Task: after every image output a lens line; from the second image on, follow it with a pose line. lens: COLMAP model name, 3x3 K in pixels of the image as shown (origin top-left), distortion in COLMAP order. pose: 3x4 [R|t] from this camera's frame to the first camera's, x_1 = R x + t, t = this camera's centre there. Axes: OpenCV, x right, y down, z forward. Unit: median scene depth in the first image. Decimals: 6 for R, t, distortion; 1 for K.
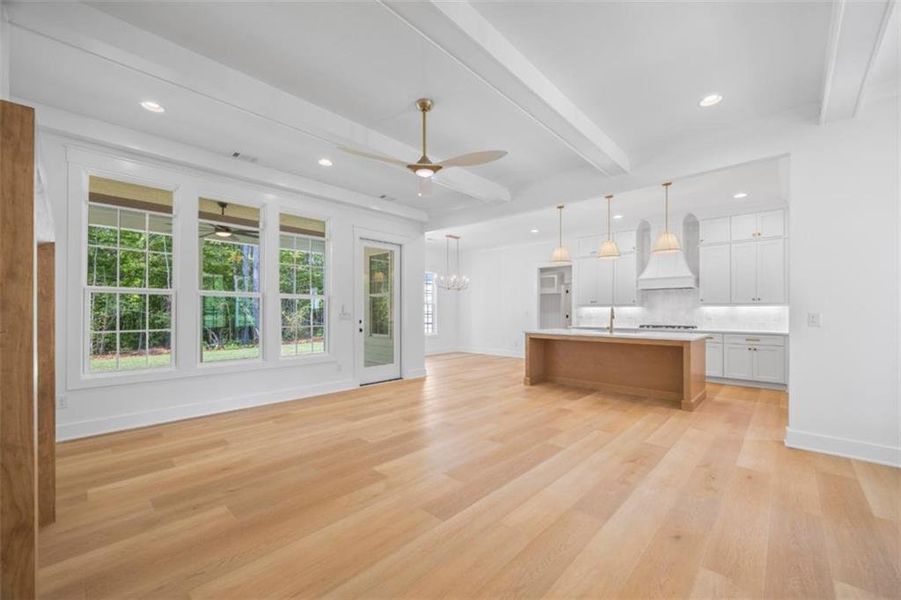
lens RADIAL K [[357.0, 0, 452.3], [0, 357.0, 309.0], [0, 0, 1]] dist [-0.003148, 0.000824]
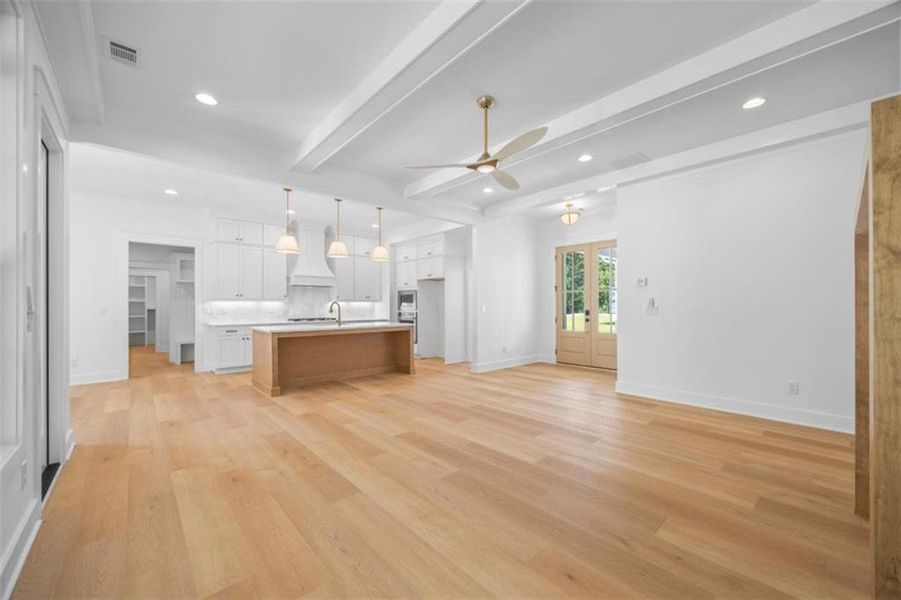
lens RADIAL K [[357.0, 0, 453.6], [0, 357.0, 301.4], [0, 0, 1]] dist [-0.003148, 0.000824]
pose [[0.079920, 0.009378, 0.996757, -0.967651], [-0.001370, 0.999956, -0.009298, 0.005341], [-0.996800, -0.000622, 0.079930, 0.895713]]
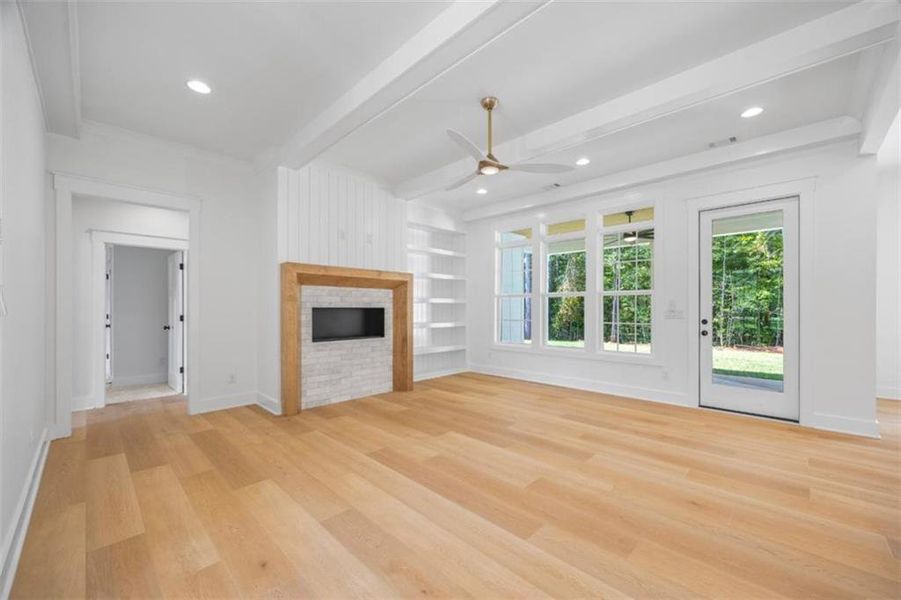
lens RADIAL K [[357.0, 0, 455.8], [0, 357.0, 302.5], [0, 0, 1]] dist [-0.003148, 0.000824]
pose [[-0.012661, -0.018130, -0.999755, 0.824939], [0.005832, 0.999817, -0.018205, 0.009918], [0.999903, -0.006061, -0.012553, 0.811655]]
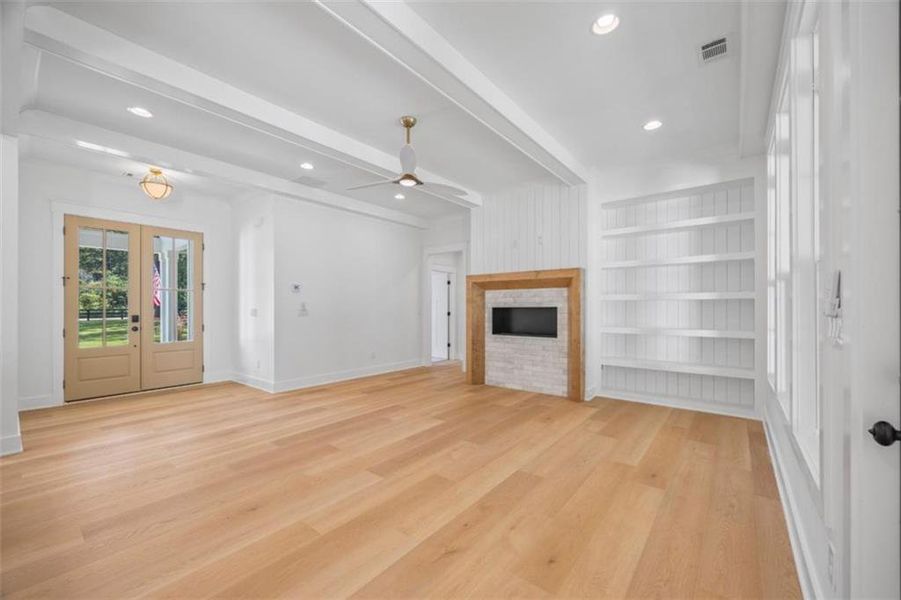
lens RADIAL K [[357.0, 0, 456.1], [0, 357.0, 309.3], [0, 0, 1]] dist [-0.003148, 0.000824]
pose [[-0.996097, 0.000439, -0.088270, -0.112667], [0.000656, 0.999997, -0.002432, 0.013831], [0.088268, -0.002480, -0.996094, 1.868284]]
